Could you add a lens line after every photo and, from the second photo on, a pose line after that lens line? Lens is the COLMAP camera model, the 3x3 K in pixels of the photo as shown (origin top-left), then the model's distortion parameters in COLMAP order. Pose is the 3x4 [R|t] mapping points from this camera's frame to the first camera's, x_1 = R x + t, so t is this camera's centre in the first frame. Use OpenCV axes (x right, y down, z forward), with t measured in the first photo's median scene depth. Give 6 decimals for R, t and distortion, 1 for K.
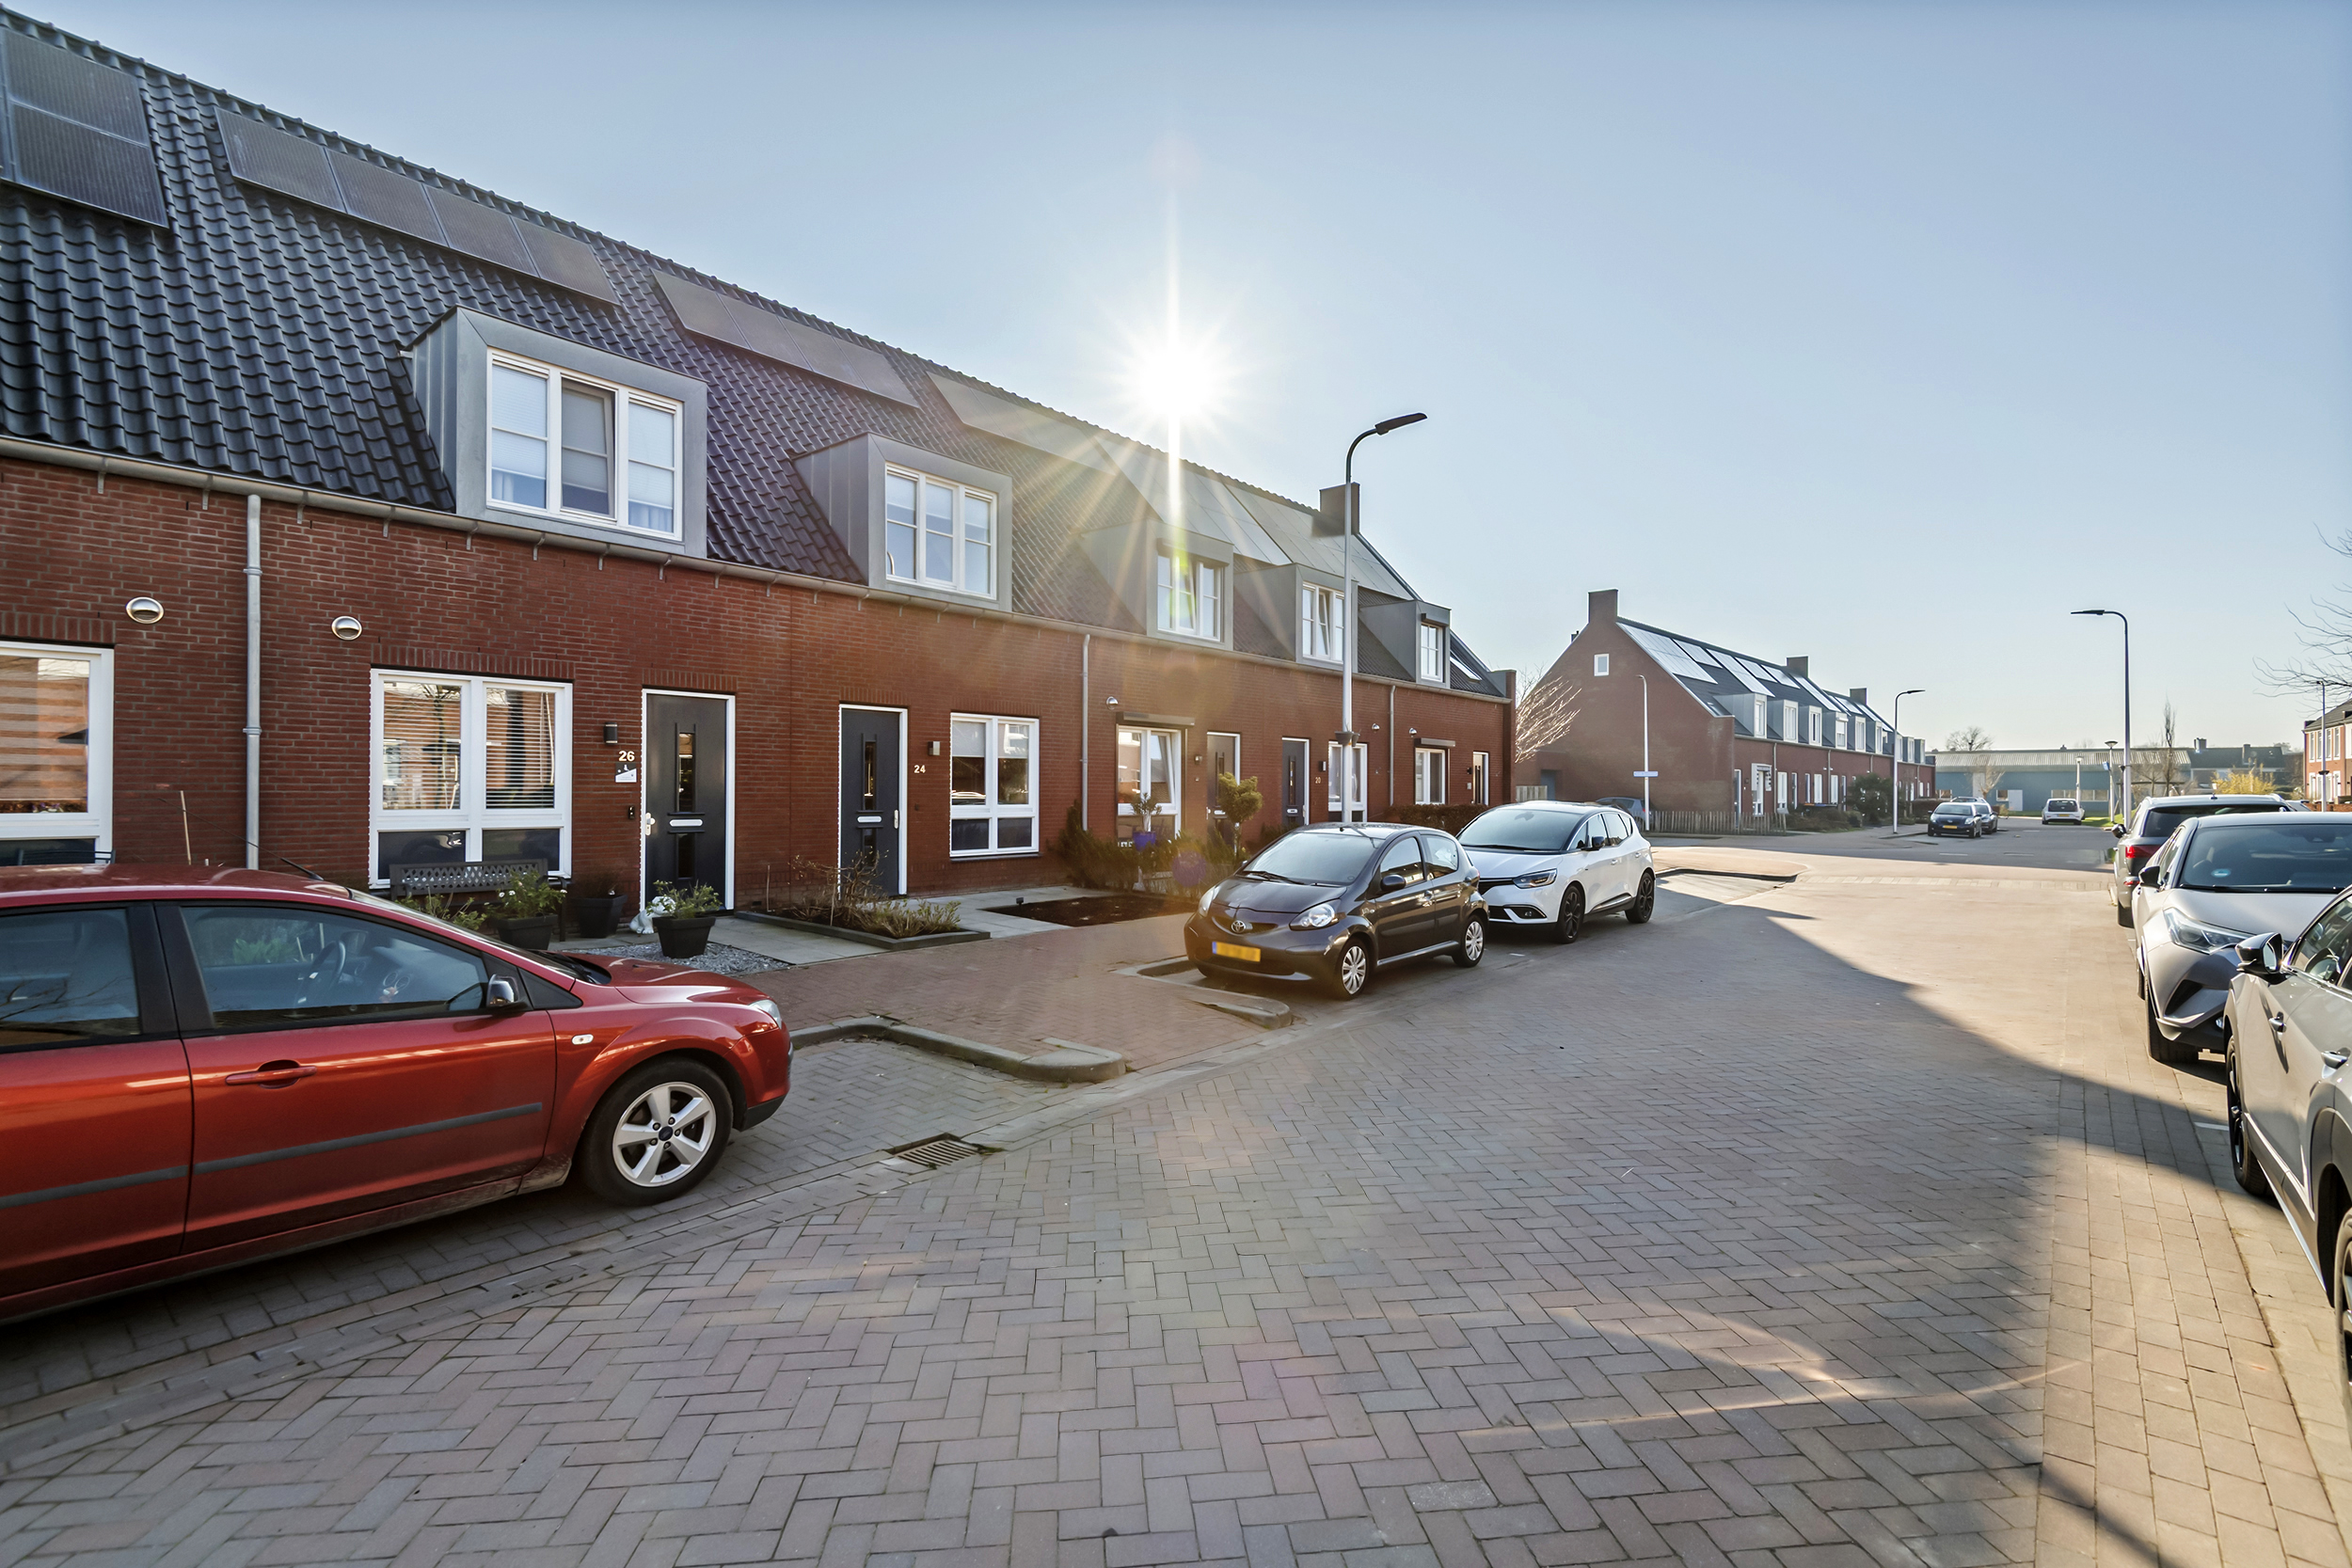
lens RADIAL K [[1053.5, 0, 1183.7], [0, 1053.5, 798.9], [0, 0, 1]] dist [0.022685, -0.001384]
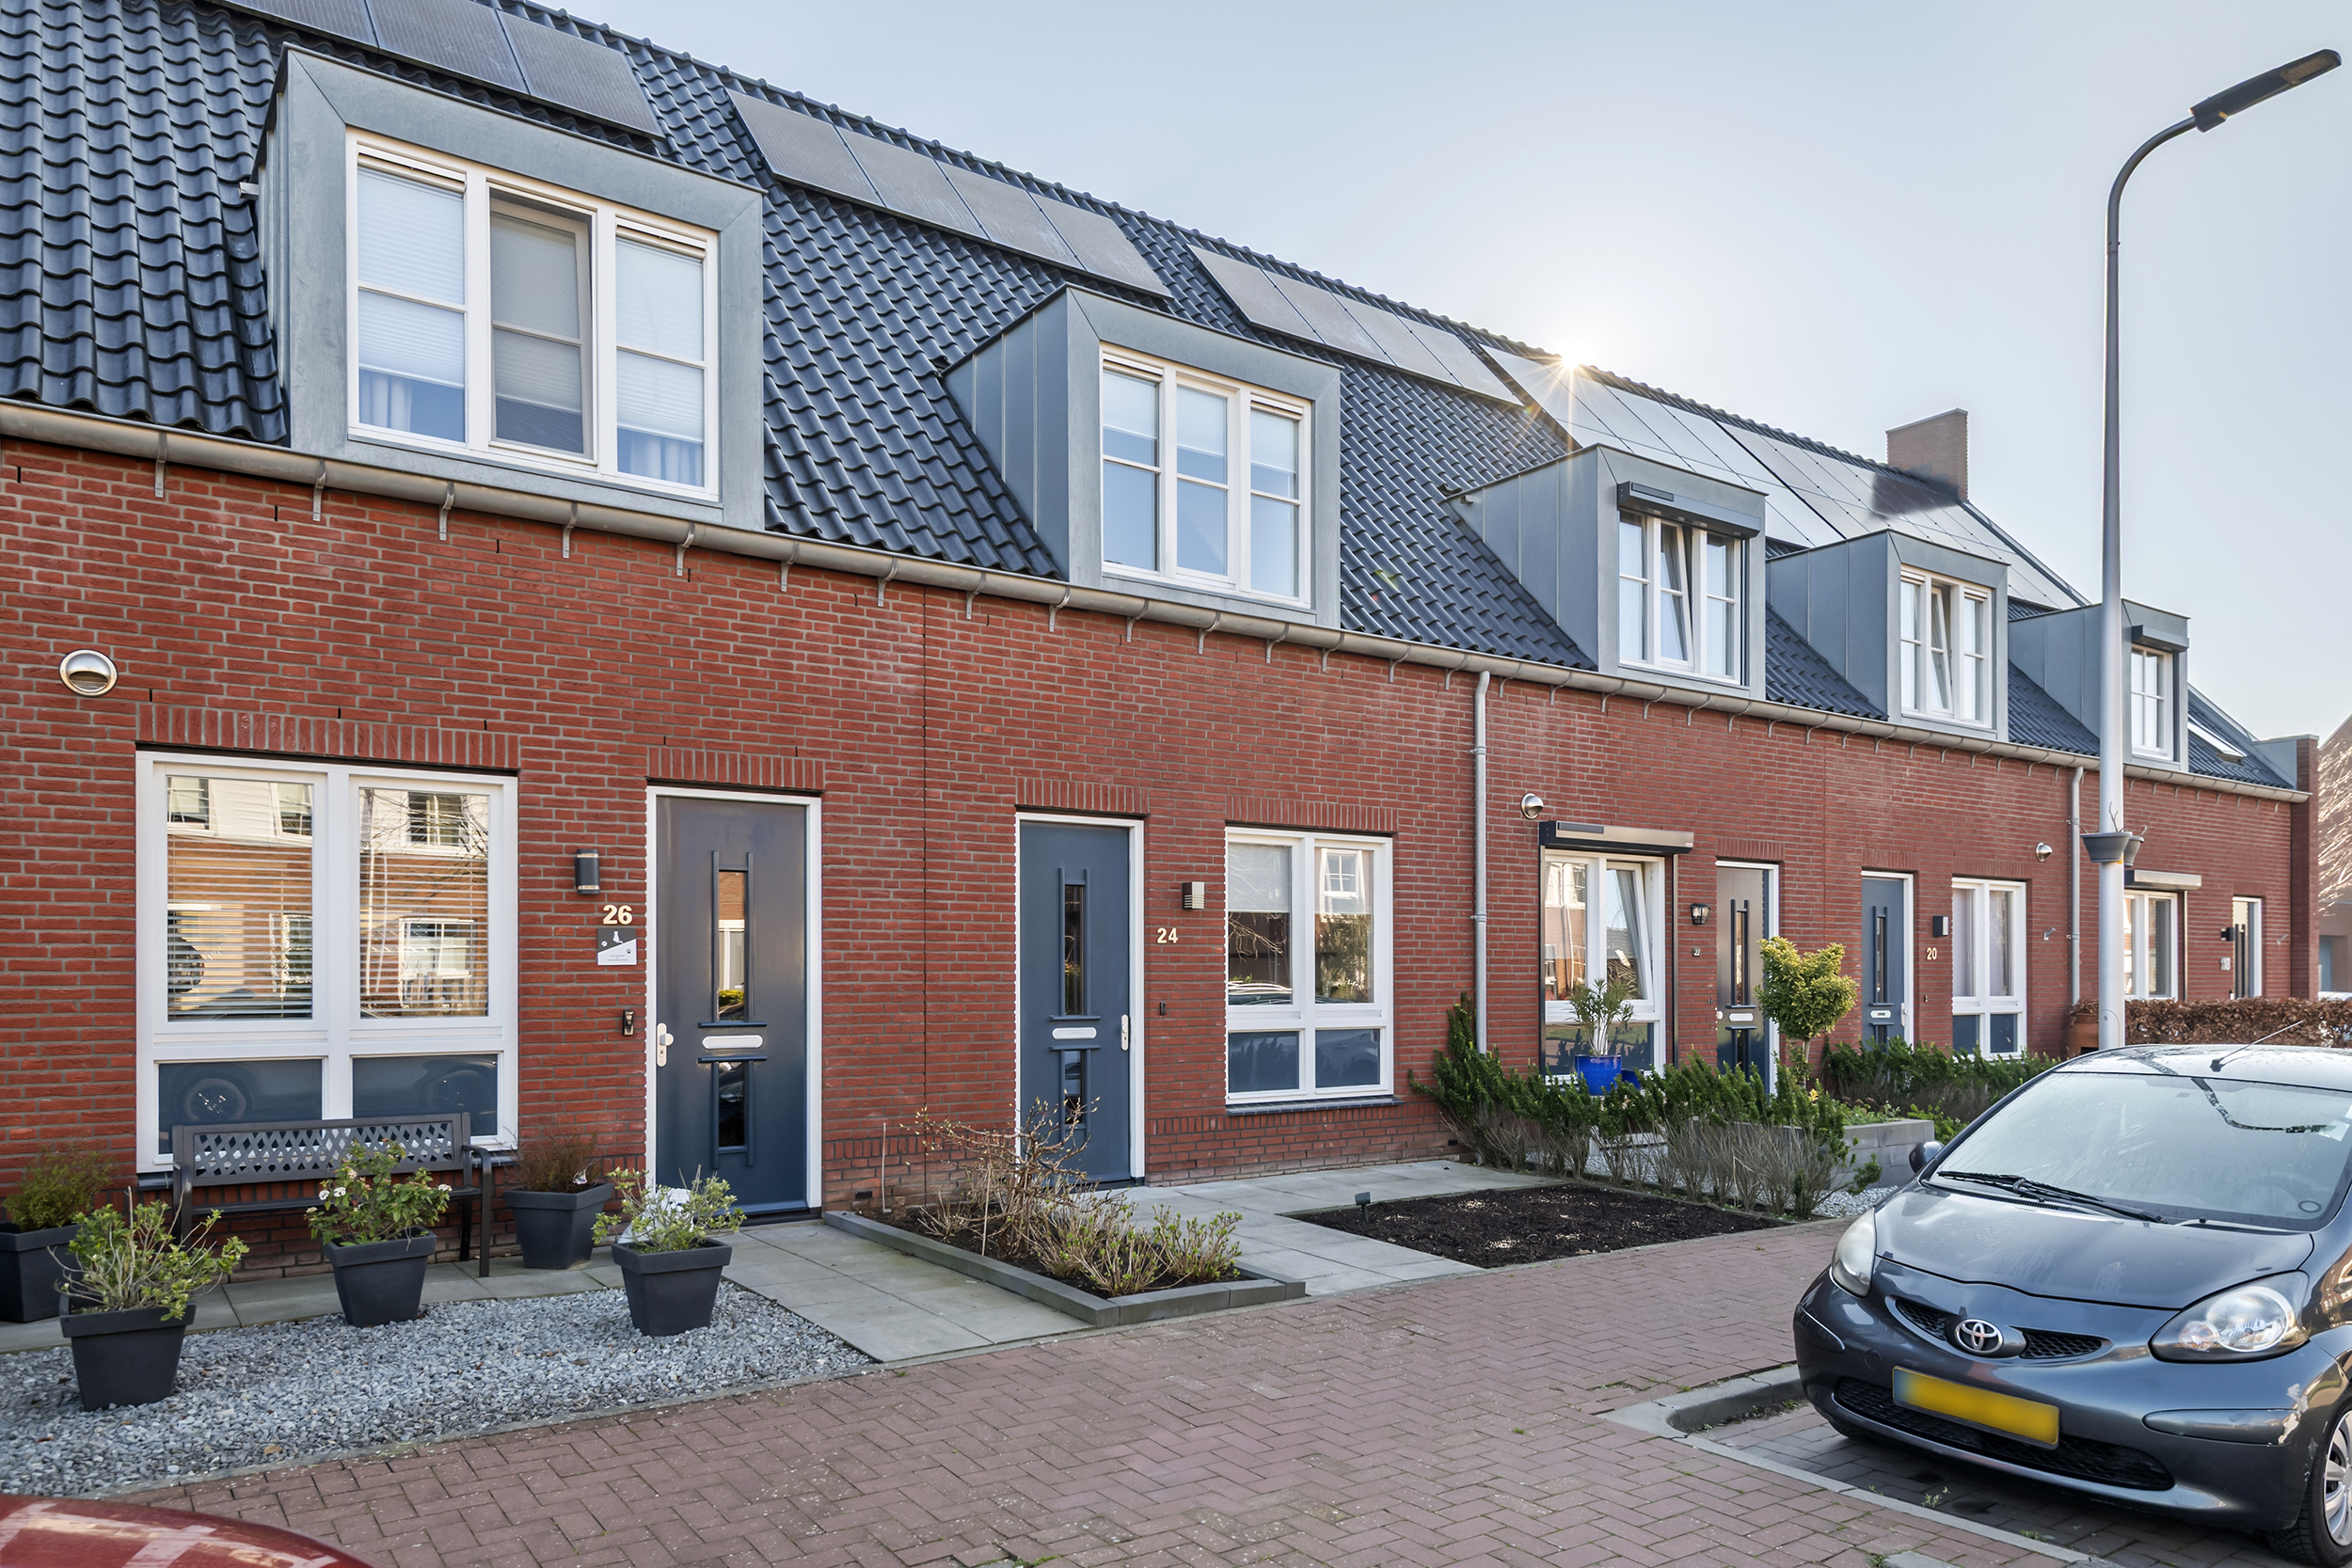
lens RADIAL K [[1565.1, 0, 1185.1], [0, 1565.1, 995.2], [0, 0, 1]] dist [0.015326, -0.006972]
pose [[0.967937, -0.006642, -0.251103, -0.054407], [0.006732, 0.999977, -0.000499, 0.001040], [0.251101, -0.001207, 0.967960, 0.286398]]
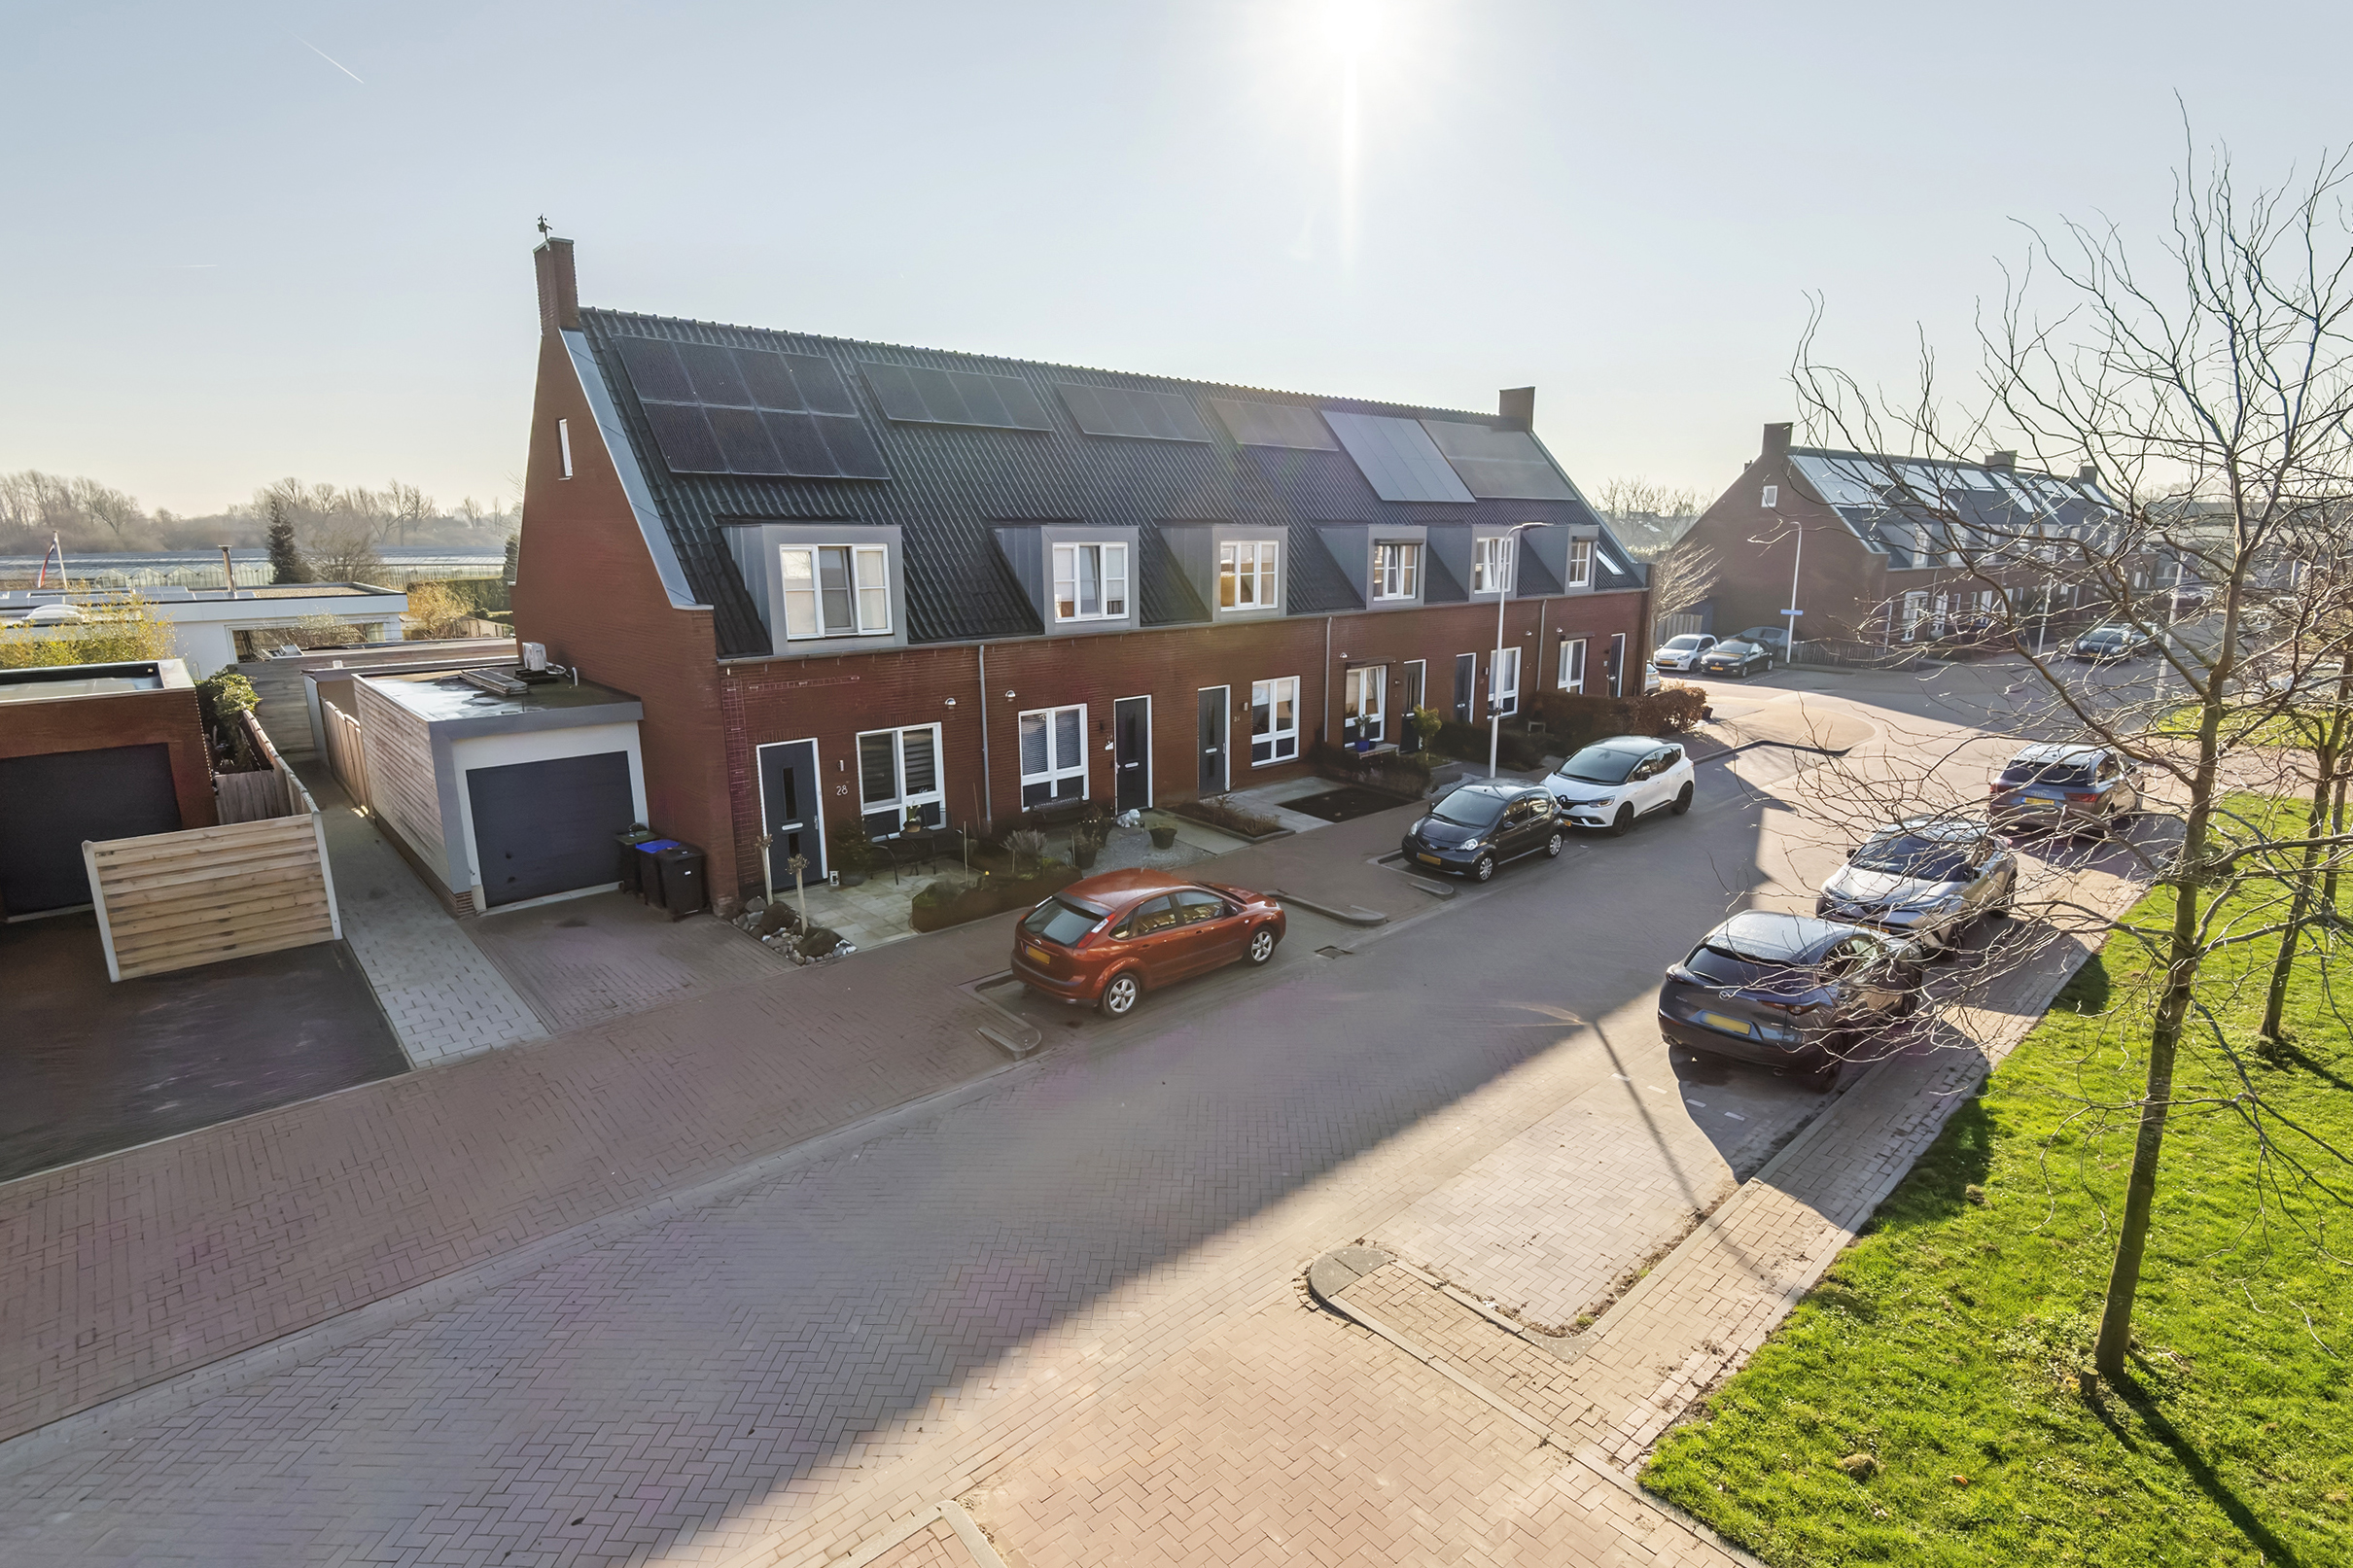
lens RADIAL K [[1097.9, 0, 1166.5], [0, 1097.9, 793.3], [0, 0, 1]] dist [-0.001081, -0.001126]
pose [[0.987769, 0.024284, -0.154023, -0.095274], [0.010849, 0.974702, 0.223246, -0.340889], [0.155548, -0.222187, 0.962516, -0.832742]]
